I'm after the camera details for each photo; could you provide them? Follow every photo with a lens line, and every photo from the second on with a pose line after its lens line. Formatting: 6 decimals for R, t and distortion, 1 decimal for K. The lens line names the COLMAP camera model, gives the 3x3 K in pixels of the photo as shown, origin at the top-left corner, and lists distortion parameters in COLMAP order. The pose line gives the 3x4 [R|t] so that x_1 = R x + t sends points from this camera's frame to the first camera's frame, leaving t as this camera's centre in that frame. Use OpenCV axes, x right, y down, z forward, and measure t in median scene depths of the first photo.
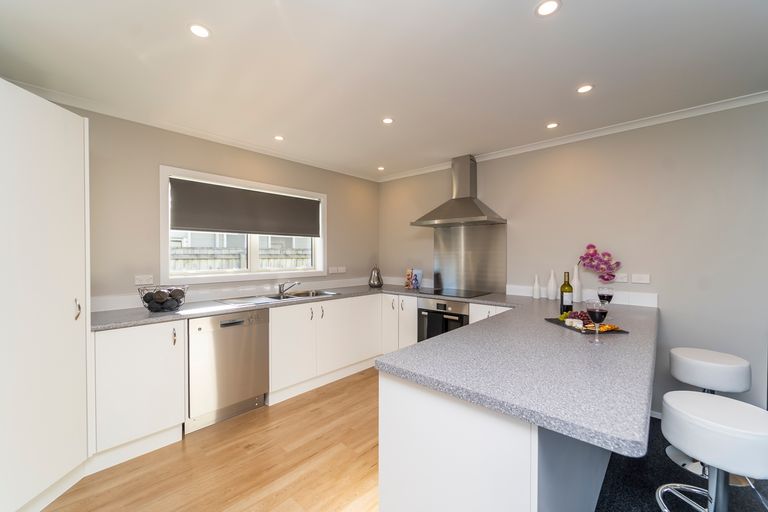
lens RADIAL K [[317.2, 0, 382.7], [0, 317.2, 255.4], [0, 0, 1]] dist [-0.000272, 0.000125]
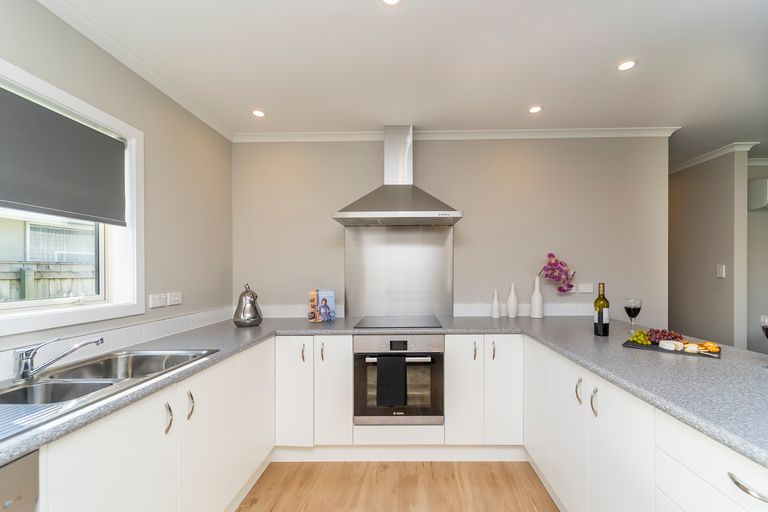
lens RADIAL K [[317.2, 0, 350.7], [0, 317.2, 276.9], [0, 0, 1]] dist [-0.000272, 0.000125]
pose [[0.749526, -0.015996, 0.661781, -0.308353], [0.012768, 0.999871, 0.009708, 0.013478], [-0.661851, 0.001173, 0.749634, 0.562197]]
